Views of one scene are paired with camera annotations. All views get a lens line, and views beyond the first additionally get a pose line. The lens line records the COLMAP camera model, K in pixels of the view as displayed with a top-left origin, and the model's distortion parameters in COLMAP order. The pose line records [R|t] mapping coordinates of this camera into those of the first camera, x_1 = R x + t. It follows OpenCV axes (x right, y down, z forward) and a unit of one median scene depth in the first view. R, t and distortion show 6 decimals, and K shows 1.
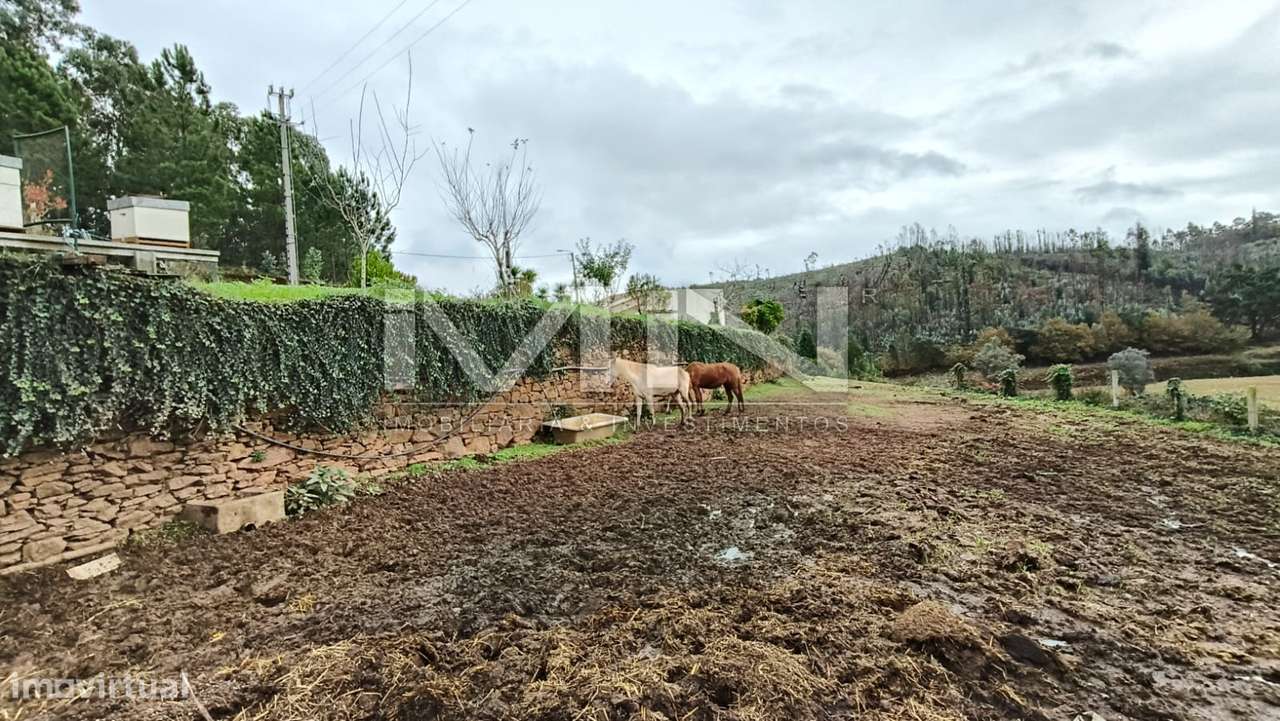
lens RADIAL K [[588.9, 0, 640.9], [0, 588.9, 352.4], [0, 0, 1]] dist [0.001447, -0.001065]
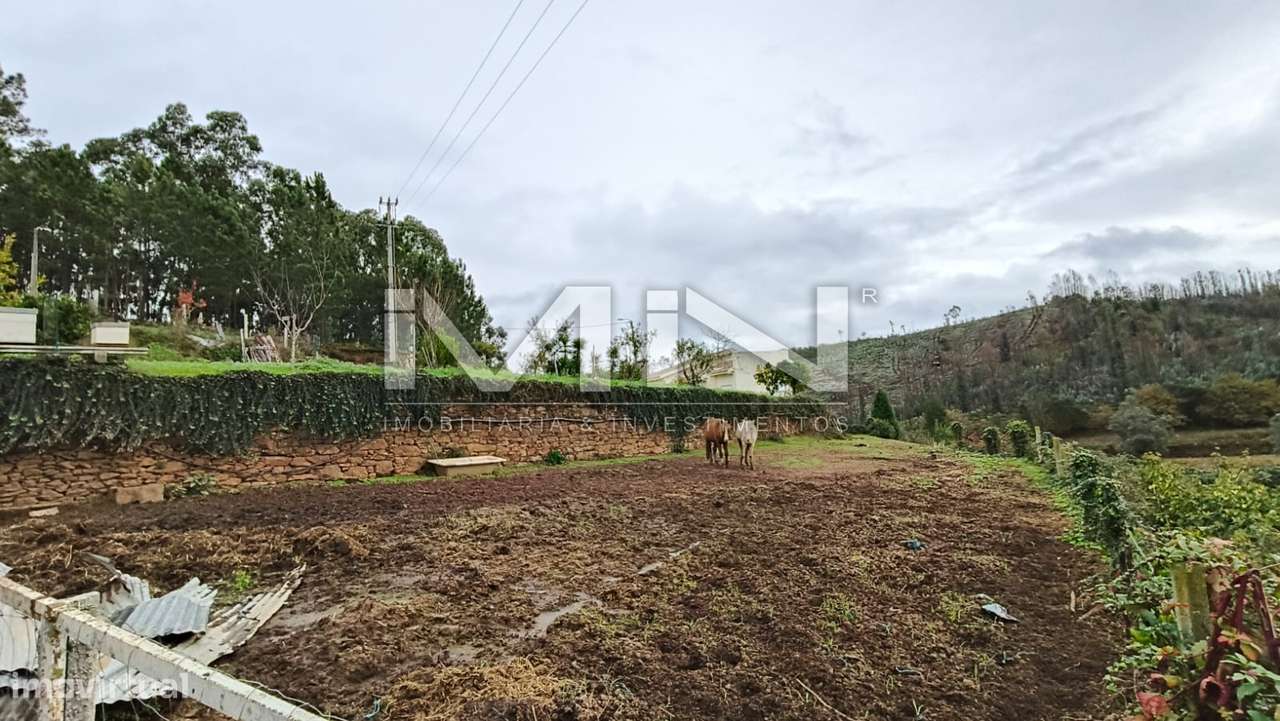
lens RADIAL K [[588.9, 0, 641.9], [0, 588.9, 361.0], [0, 0, 1]] dist [0.001447, -0.001065]
pose [[0.977039, -0.019570, -0.212161, 0.194655], [0.000339, 0.995914, -0.090304, 0.005043], [0.213062, 0.088159, 0.973053, -0.071836]]
